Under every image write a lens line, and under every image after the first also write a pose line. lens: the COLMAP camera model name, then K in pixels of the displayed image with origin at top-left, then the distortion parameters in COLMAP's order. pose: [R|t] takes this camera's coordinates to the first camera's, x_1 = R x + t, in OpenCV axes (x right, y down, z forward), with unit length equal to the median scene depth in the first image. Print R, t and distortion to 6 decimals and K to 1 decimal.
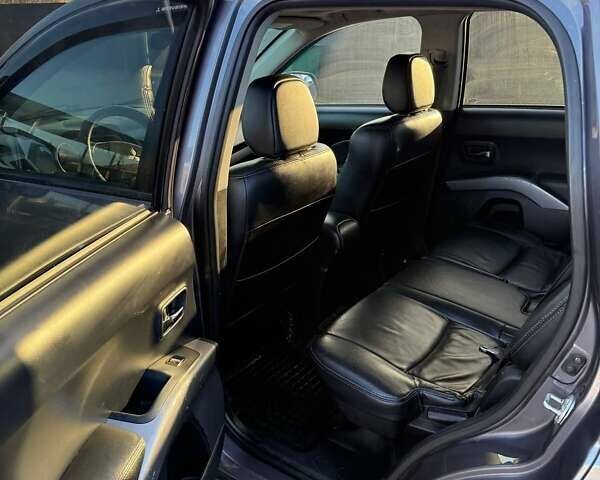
lens RADIAL K [[549.3, 0, 300.3], [0, 549.3, 245.3], [0, 0, 1]] dist [0.128289, -0.254586]
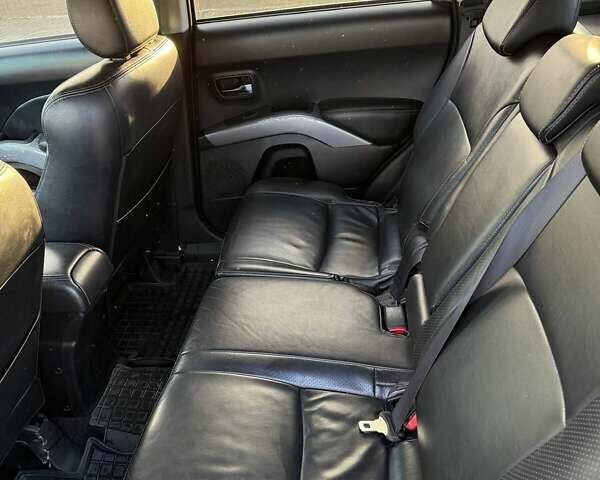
lens RADIAL K [[549.3, 0, 300.3], [0, 549.3, 245.3], [0, 0, 1]] dist [0.128289, -0.254586]
pose [[0.867829, -0.310265, 0.388083, 0.056155], [0.234929, 0.944472, 0.229740, -0.132764], [-0.437814, -0.108203, 0.892531, 0.335926]]
